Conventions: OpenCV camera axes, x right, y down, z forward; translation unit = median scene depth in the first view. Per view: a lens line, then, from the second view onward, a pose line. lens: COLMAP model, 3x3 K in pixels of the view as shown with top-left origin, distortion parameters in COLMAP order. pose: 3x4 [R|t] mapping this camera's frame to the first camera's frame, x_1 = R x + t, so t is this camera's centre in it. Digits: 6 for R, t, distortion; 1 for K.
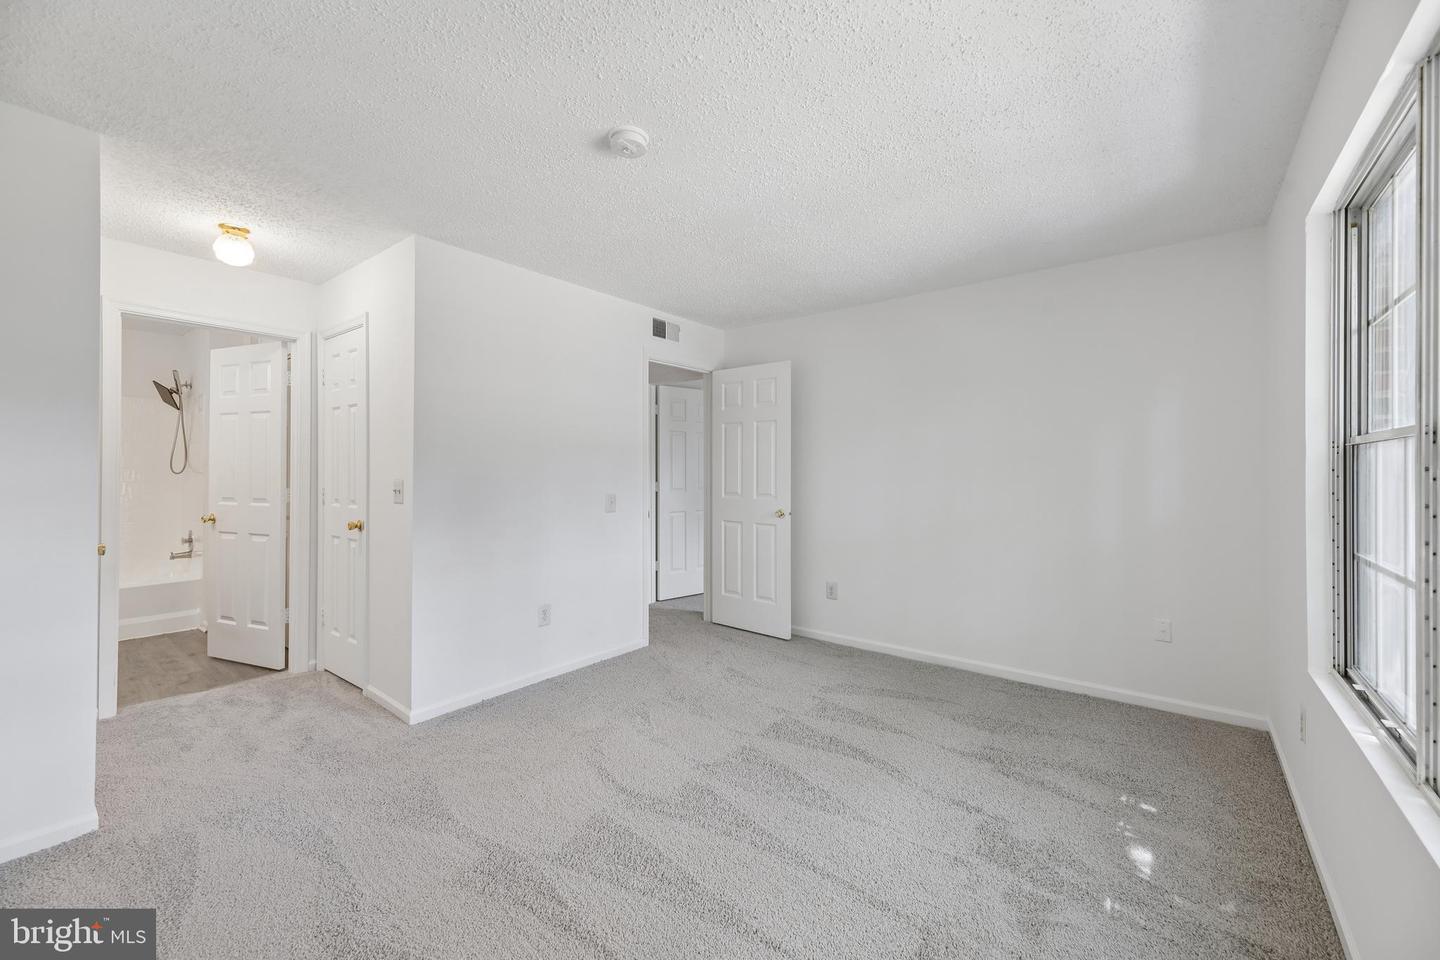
lens RADIAL K [[575.9, 0, 720.4], [0, 575.9, 468.0], [0, 0, 1]] dist [0.030425, -0.006146]
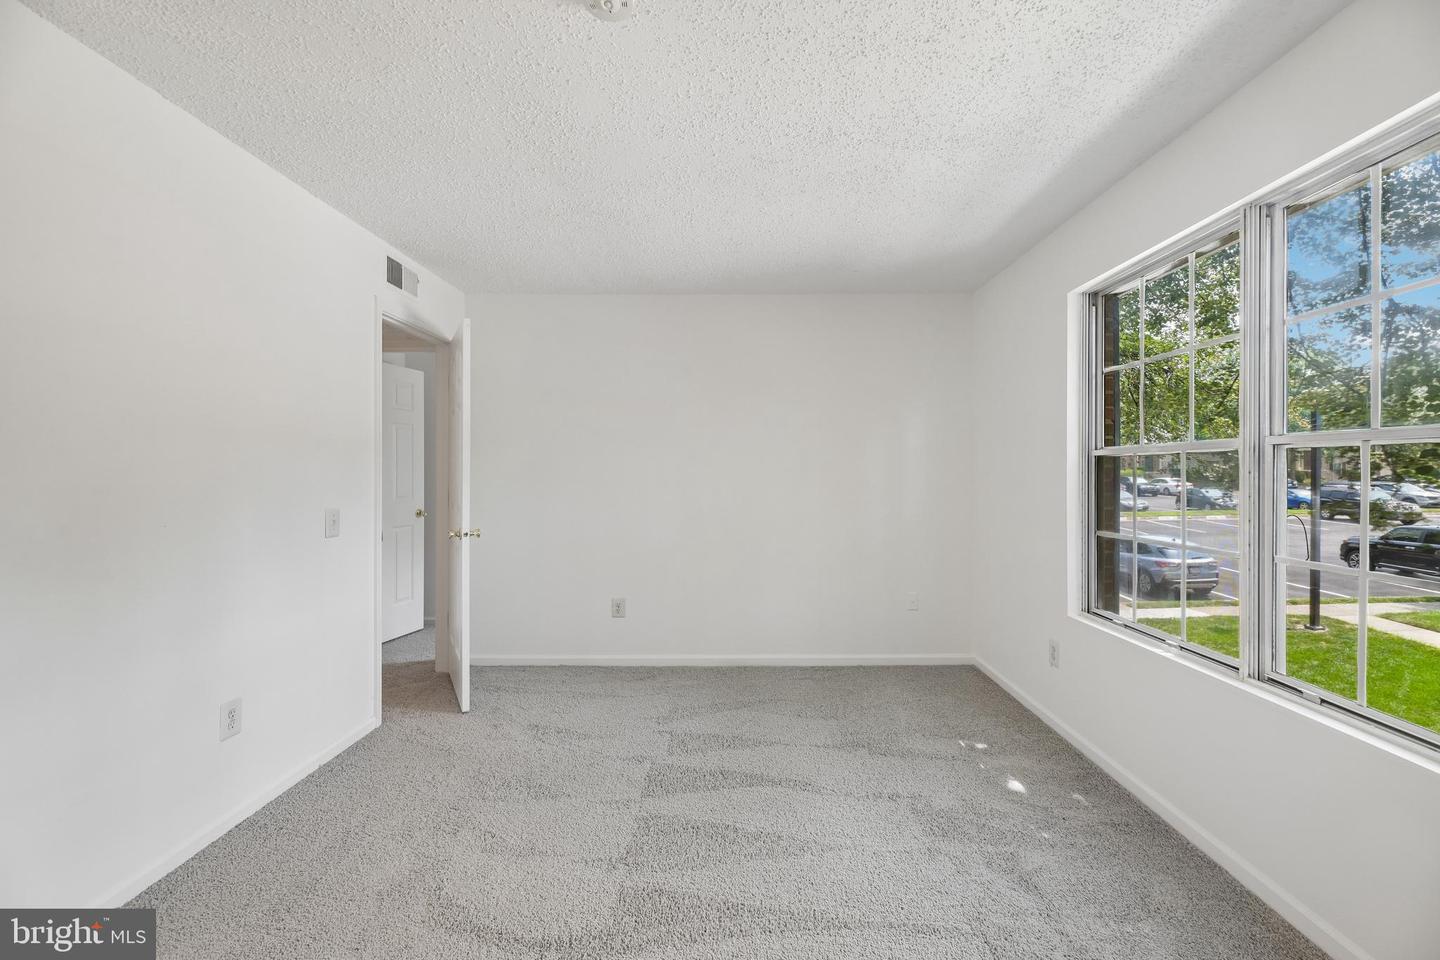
lens RADIAL K [[589.9, 0, 738.0], [0, 589.9, 472.6], [0, 0, 1]] dist [0.010393, -0.000102]
pose [[0.789660, -0.000973, 0.613544, -0.343743], [-0.002077, 0.999989, 0.004260, -0.001656], [-0.613542, -0.004638, 0.789649, 0.260606]]
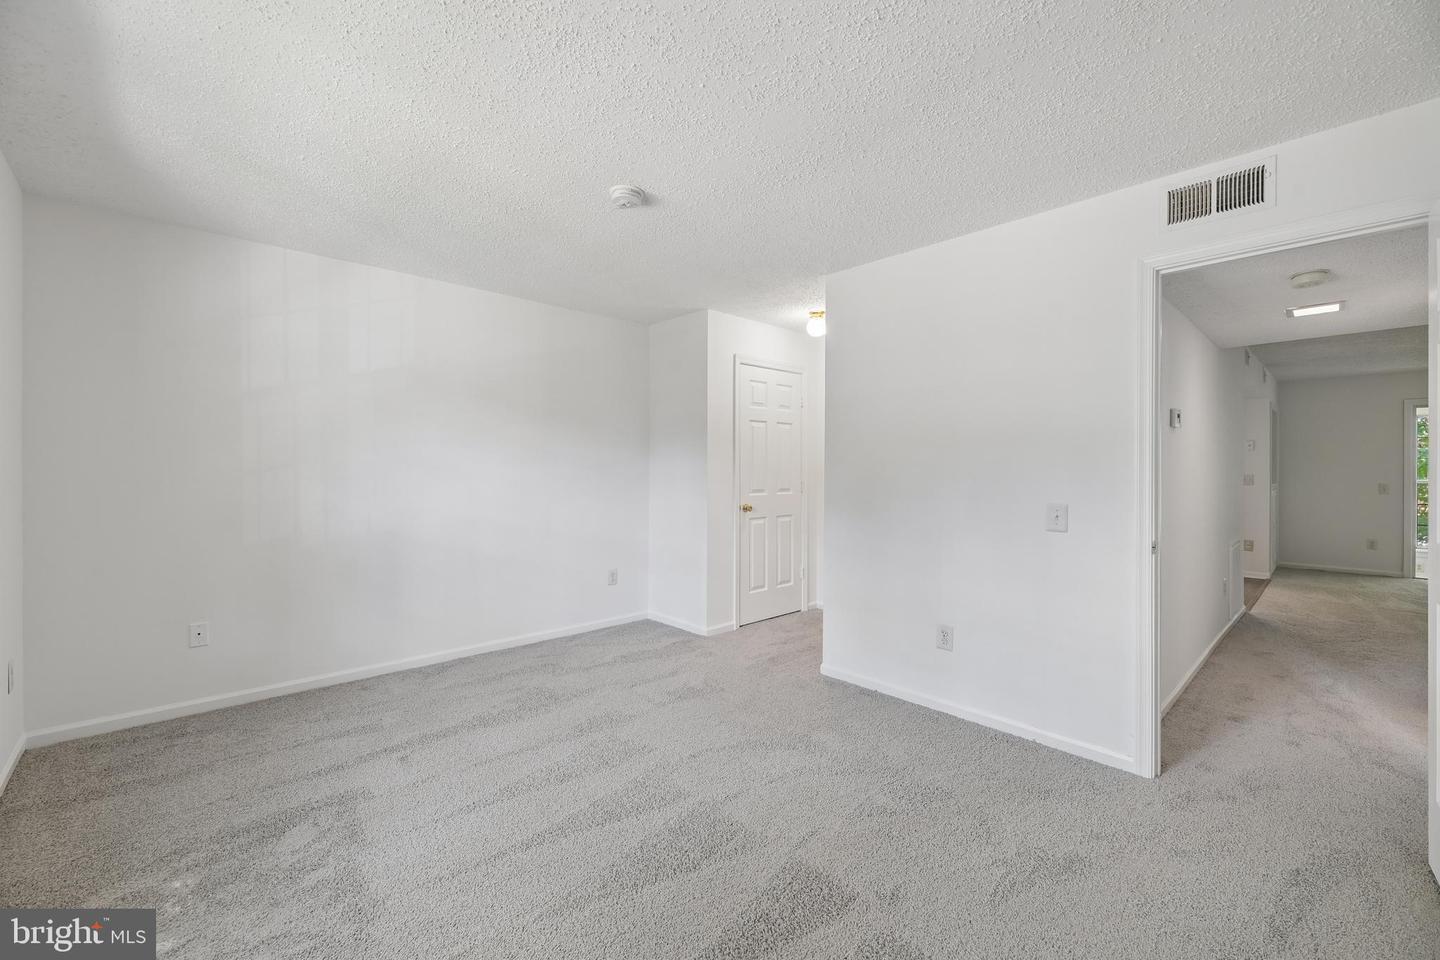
lens RADIAL K [[583.0, 0, 731.4], [0, 583.0, 468.1], [0, 0, 1]] dist [0.000528, -0.000401]
pose [[-0.137518, 0.000925, -0.990499, 0.761264], [0.002358, 0.999997, 0.000606, 0.003362], [0.990496, -0.002252, -0.137520, 1.034762]]
